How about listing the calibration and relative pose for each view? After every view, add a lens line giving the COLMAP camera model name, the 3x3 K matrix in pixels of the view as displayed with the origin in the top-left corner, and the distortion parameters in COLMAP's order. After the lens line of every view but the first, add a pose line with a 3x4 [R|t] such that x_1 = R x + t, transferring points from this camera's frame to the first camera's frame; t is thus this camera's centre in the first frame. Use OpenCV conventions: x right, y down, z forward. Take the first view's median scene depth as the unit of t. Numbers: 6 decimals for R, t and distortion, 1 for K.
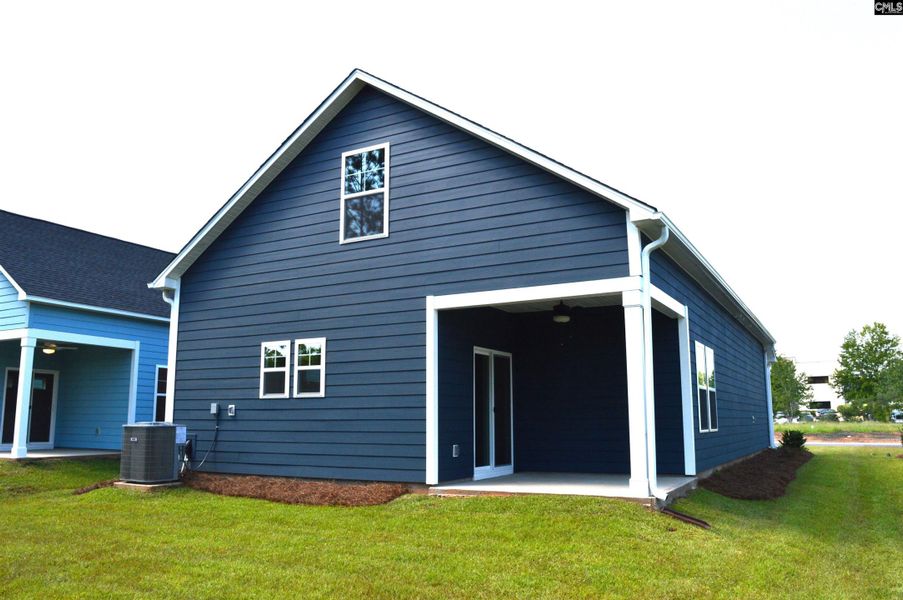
lens RADIAL K [[734.0, 0, 450.7], [0, 734.0, 298.7], [0, 0, 1]] dist [-0.090515, 0.005276]
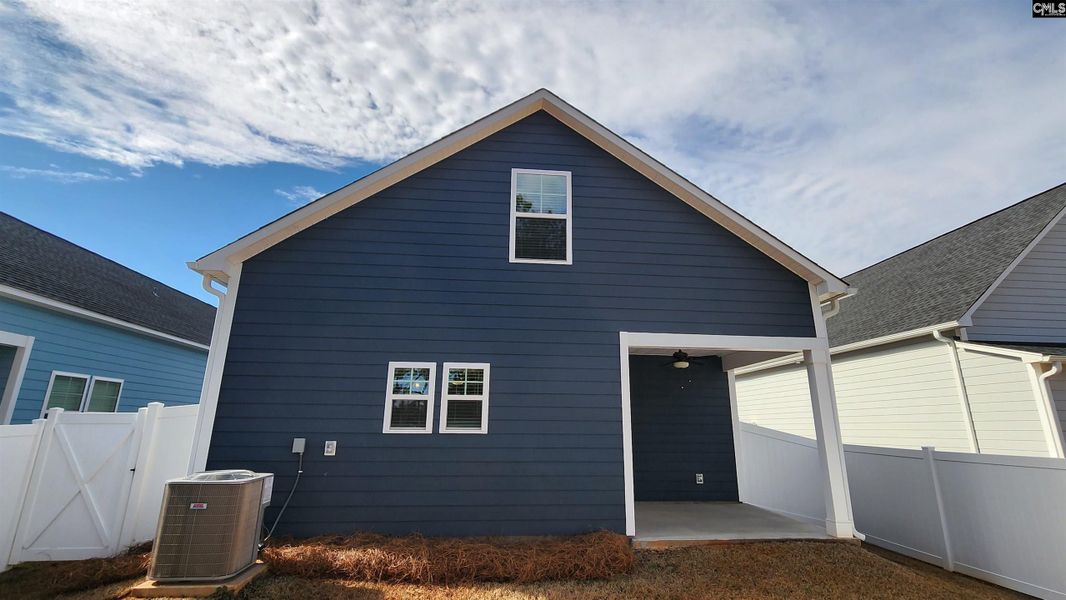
lens RADIAL K [[471.3, 0, 535.5], [0, 471.3, 294.3], [0, 0, 1]] dist [-0.015901, 0.003189]
pose [[0.825204, 0.159878, 0.541735, -0.439219], [-0.108458, 0.986108, -0.125813, 0.035868], [-0.554324, 0.045066, 0.831080, 0.491907]]
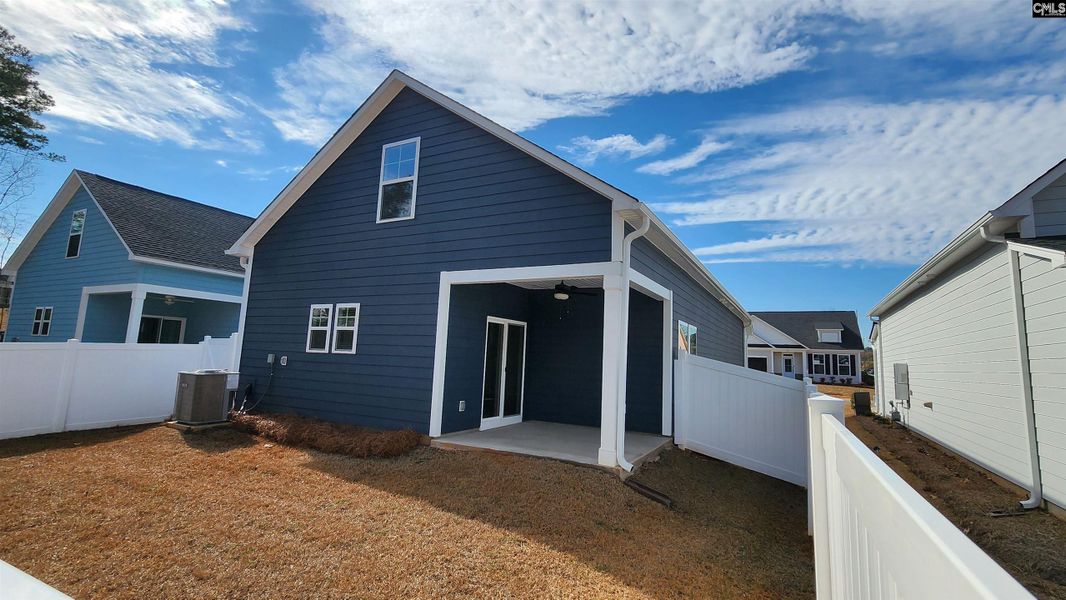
lens RADIAL K [[502.7, 0, 534.7], [0, 502.7, 299.6], [0, 0, 1]] dist [0.023905, 0.001894]
pose [[0.999021, 0.044238, 0.000548, 0.105860], [-0.044207, 0.997684, 0.051696, -0.006764], [0.001740, -0.051669, 0.998663, 0.194454]]
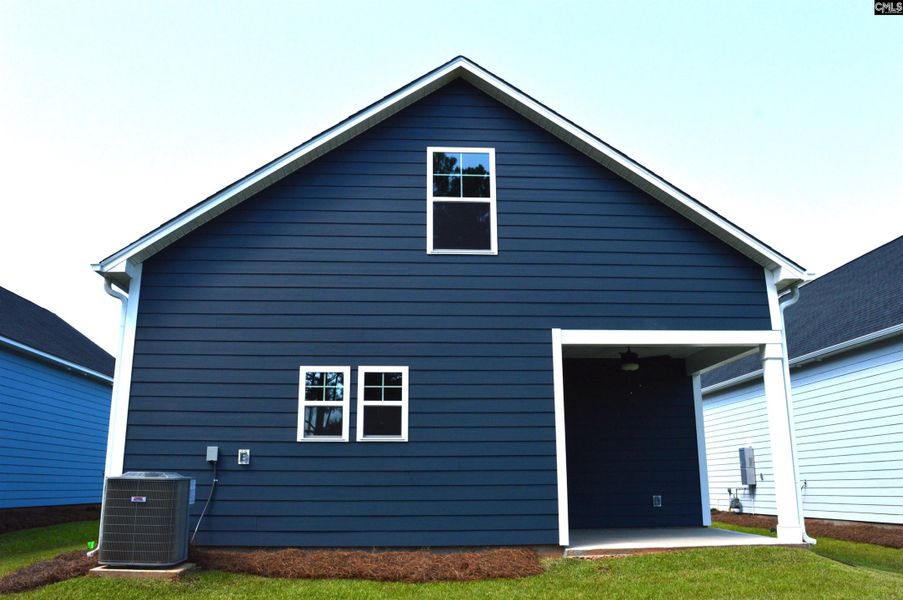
lens RADIAL K [[734.0, 0, 449.9], [0, 734.0, 293.8], [0, 0, 1]] dist [-0.090515, 0.005276]
pose [[0.842902, 0.132472, 0.521506, -0.553683], [-0.087797, 0.990091, -0.109596, 0.057656], [-0.530857, 0.046592, 0.846180, 0.292414]]
